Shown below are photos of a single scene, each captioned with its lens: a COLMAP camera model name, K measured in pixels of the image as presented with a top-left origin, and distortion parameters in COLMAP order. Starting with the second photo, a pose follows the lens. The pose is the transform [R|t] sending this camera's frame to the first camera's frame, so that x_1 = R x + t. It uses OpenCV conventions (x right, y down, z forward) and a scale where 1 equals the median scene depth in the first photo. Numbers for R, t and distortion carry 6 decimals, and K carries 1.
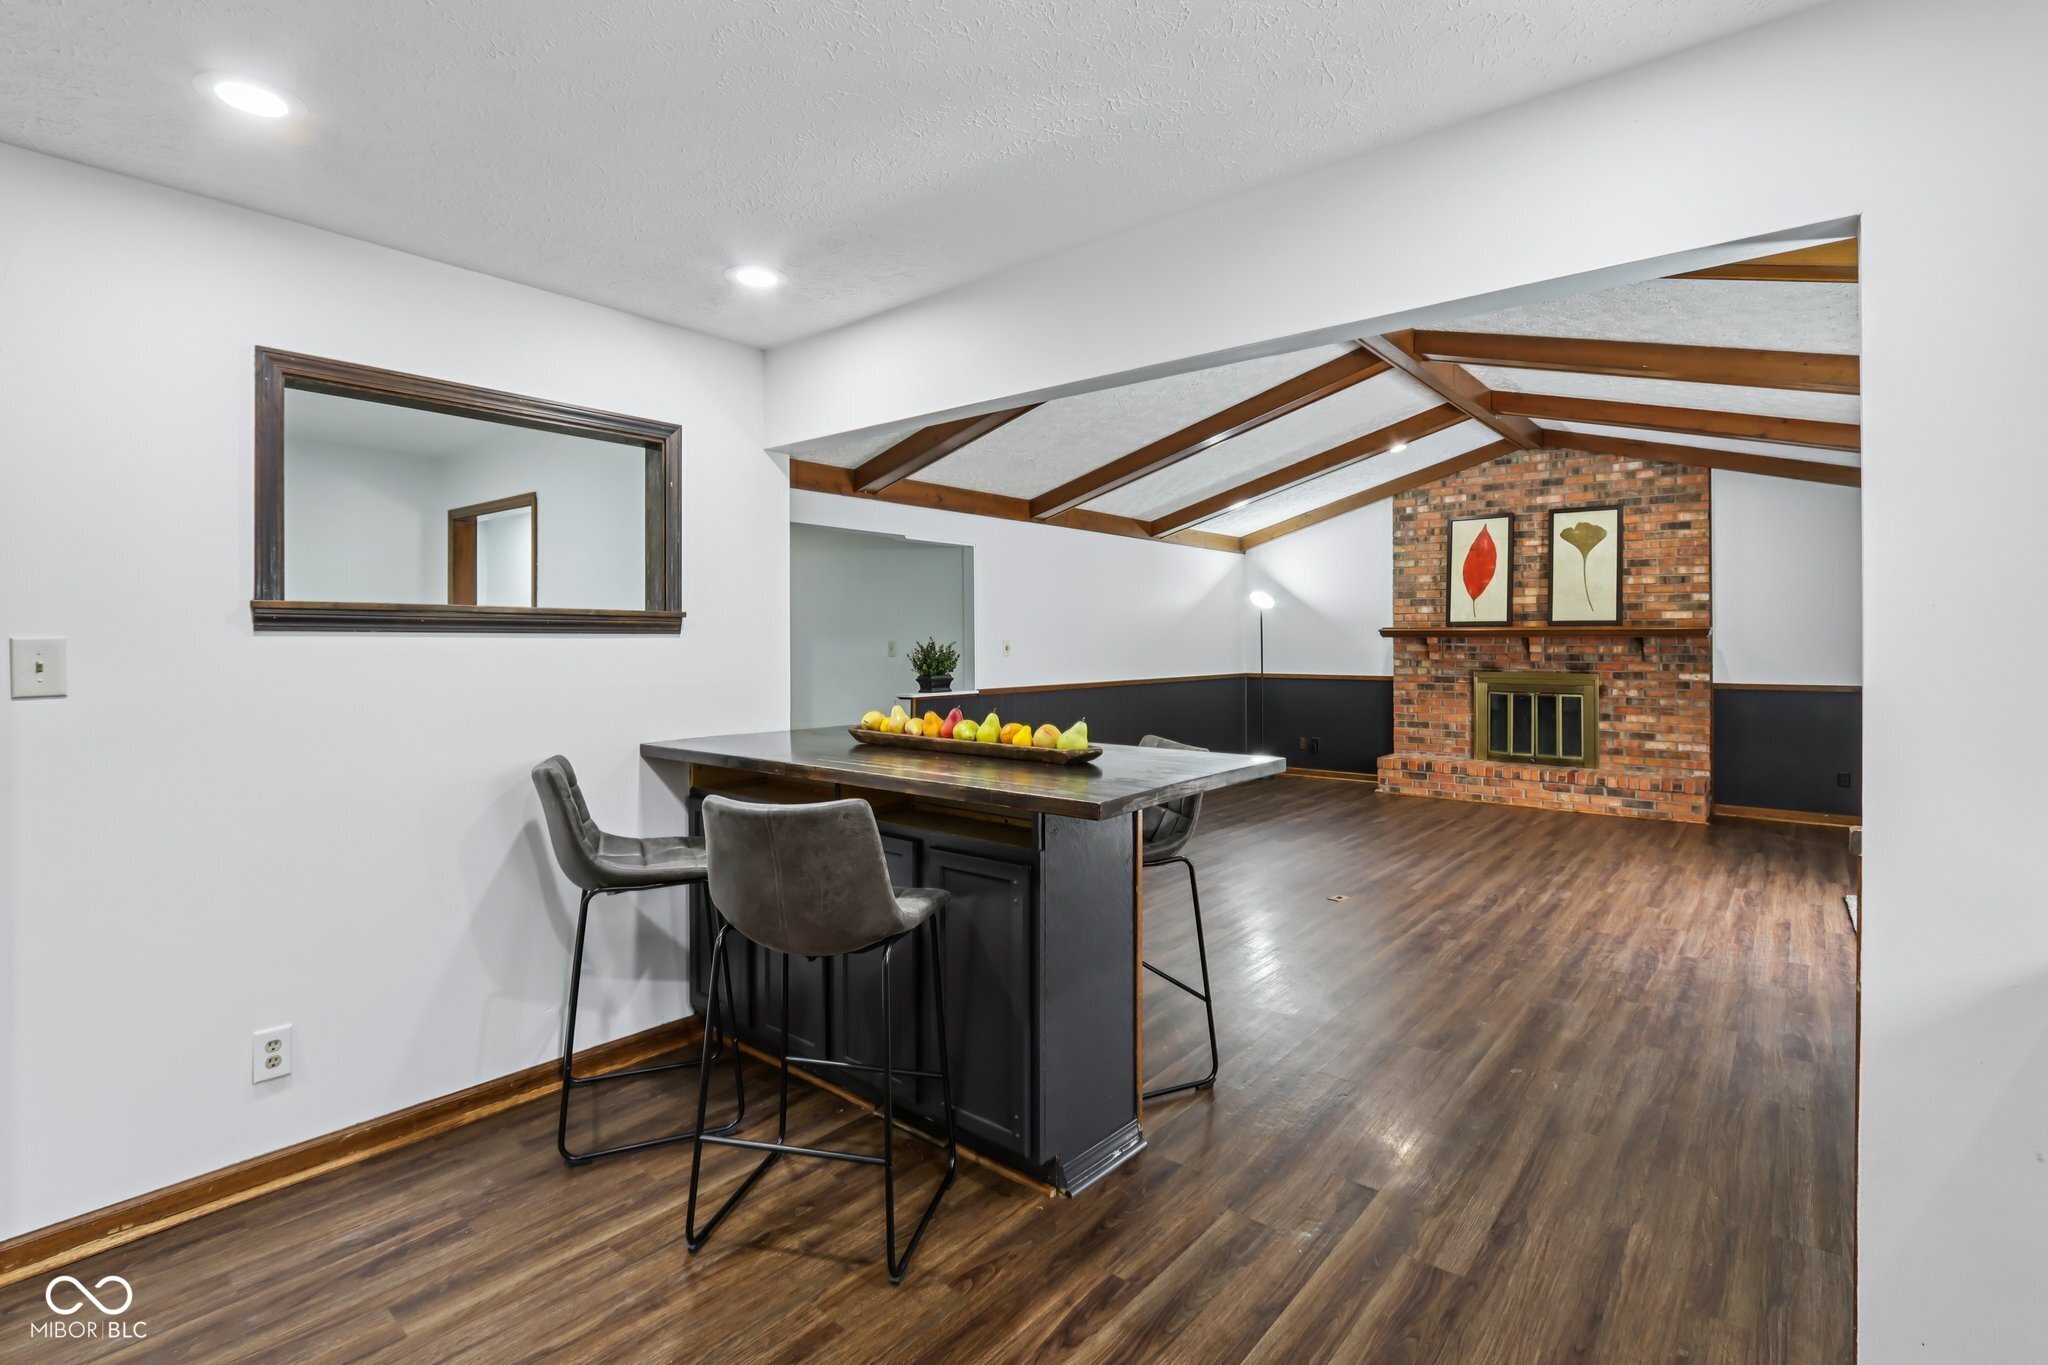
lens RADIAL K [[954.0, 0, 1009.1], [0, 954.0, 647.7], [0, 0, 1]] dist [-0.017097, 0.001036]
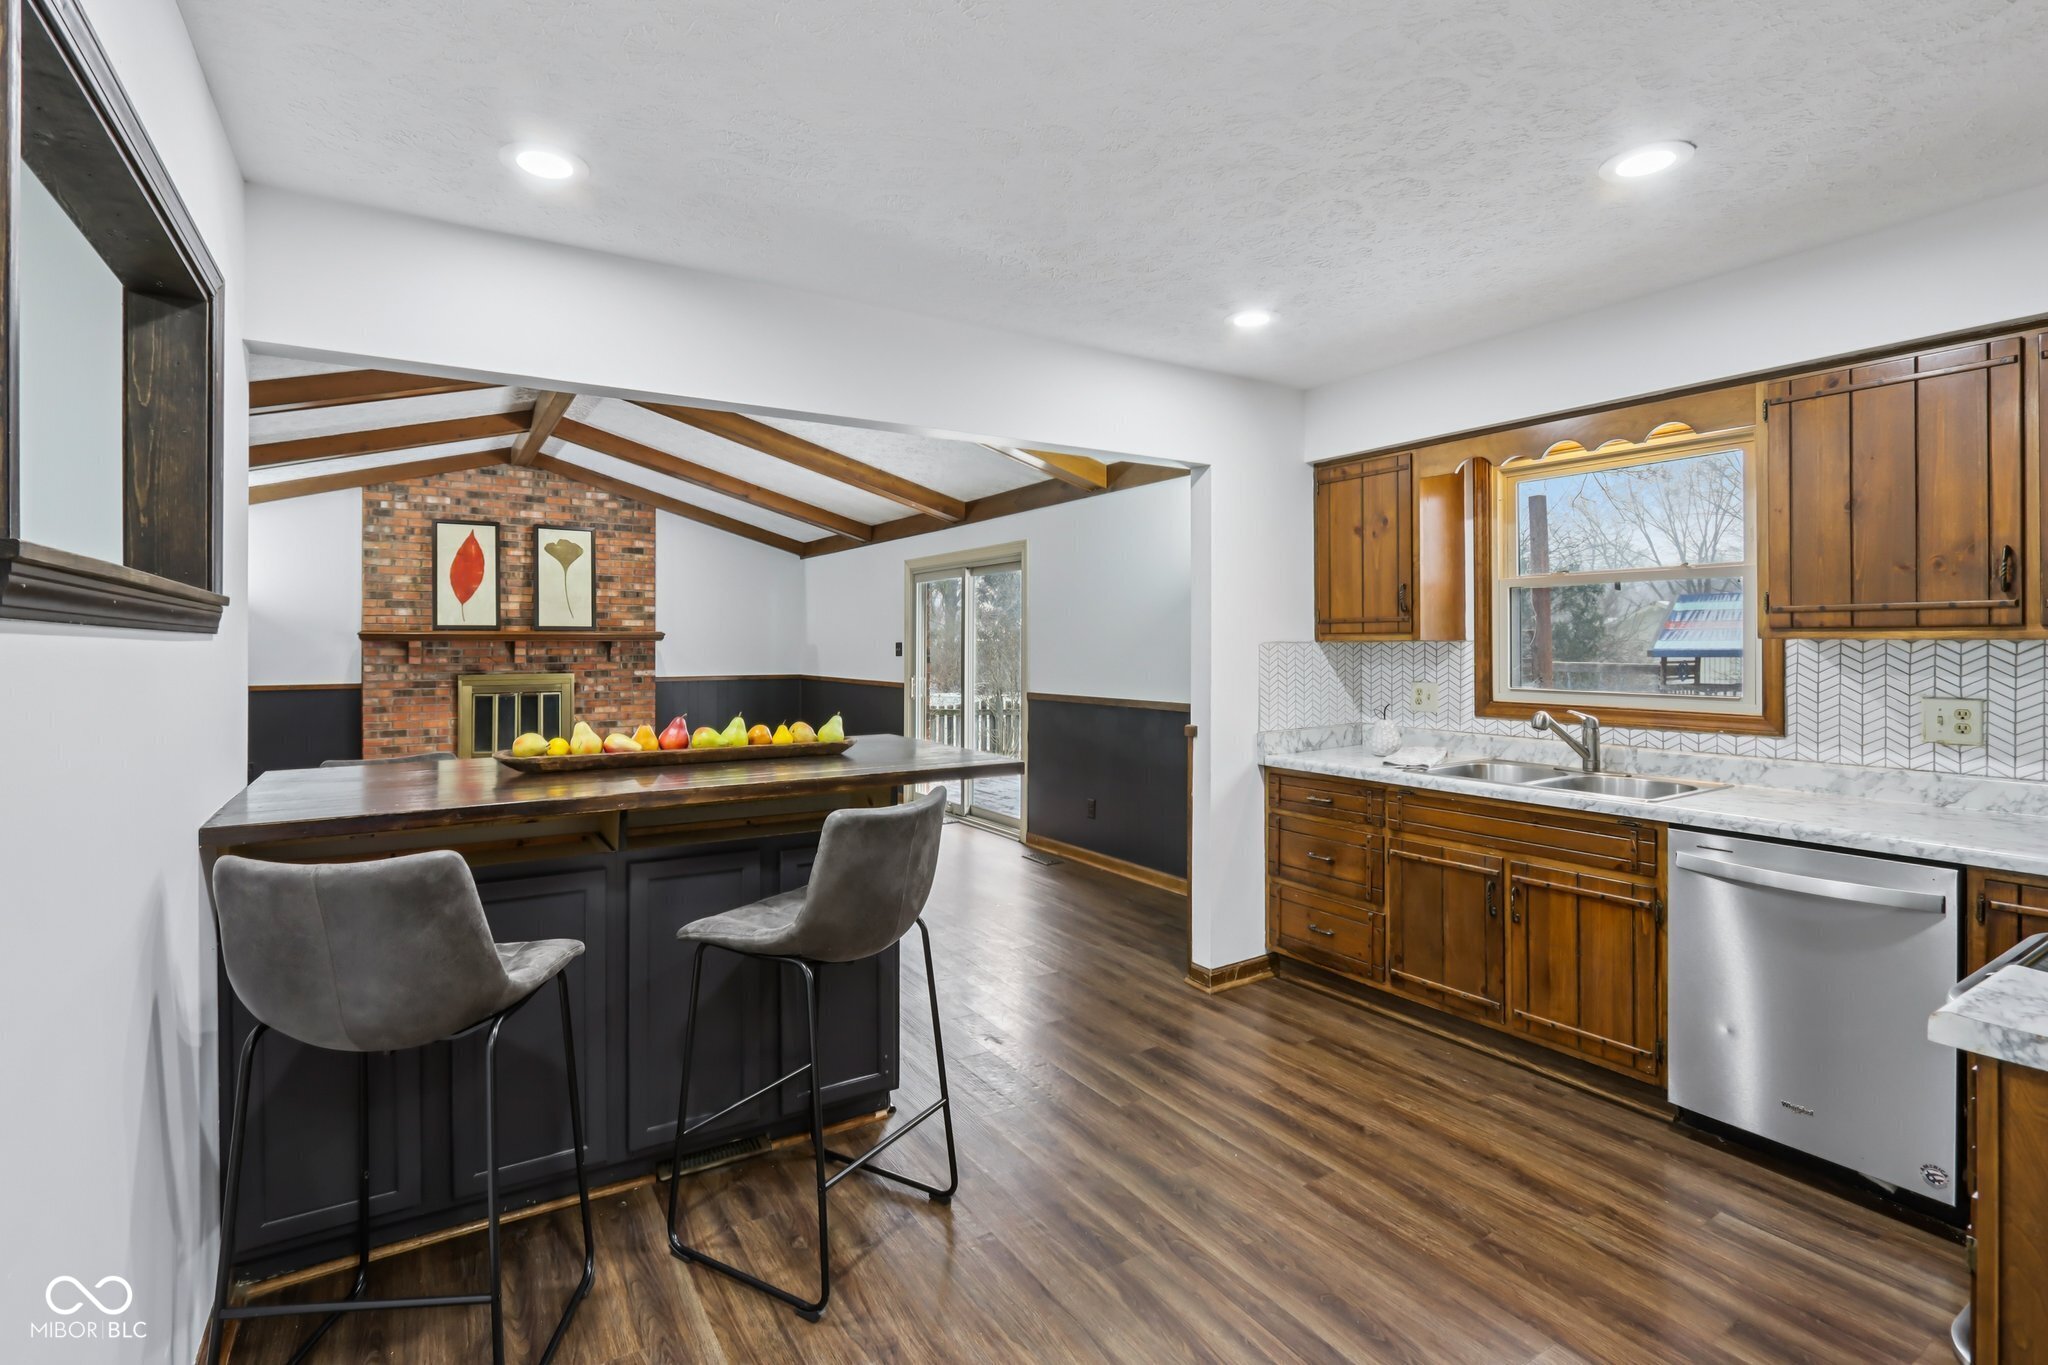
lens RADIAL K [[954.0, 0, 1009.1], [0, 954.0, 647.7], [0, 0, 1]] dist [-0.017097, 0.001036]
pose [[0.306413, -0.005427, 0.951883, -0.301868], [0.009258, 0.999953, 0.002721, -0.001216], [-0.951854, 0.007978, 0.306449, 0.144609]]
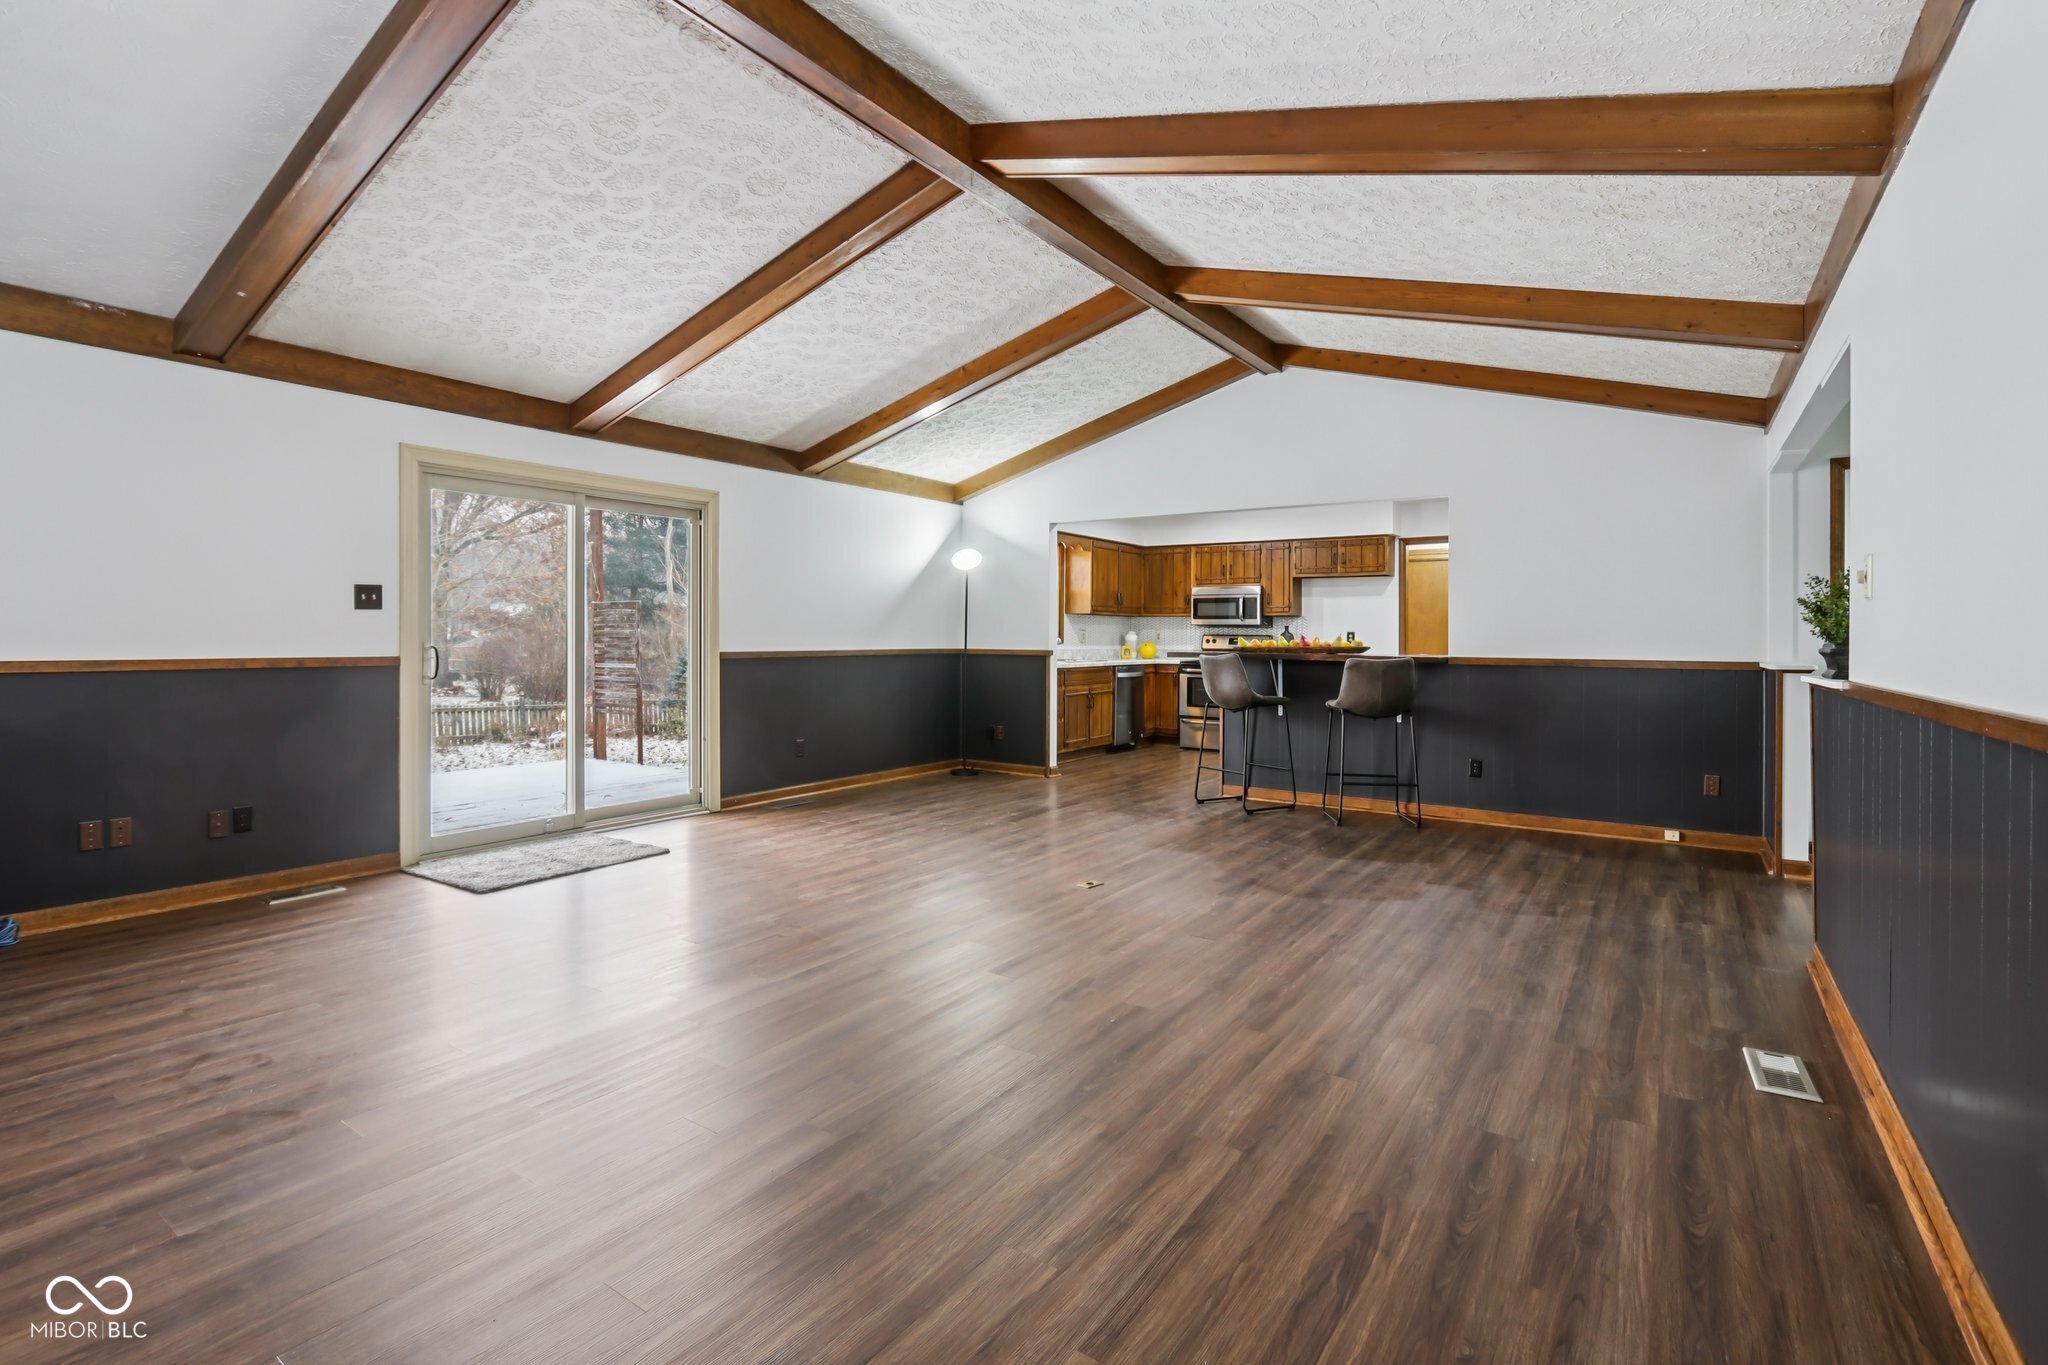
lens RADIAL K [[954.0, 0, 1009.1], [0, 954.0, 647.7], [0, 0, 1]] dist [-0.017097, 0.001036]
pose [[-0.995324, -0.005416, -0.096436, 0.326975], [-0.007379, 0.999772, 0.020017, 0.018798], [0.096306, 0.020635, -0.995138, 1.184597]]
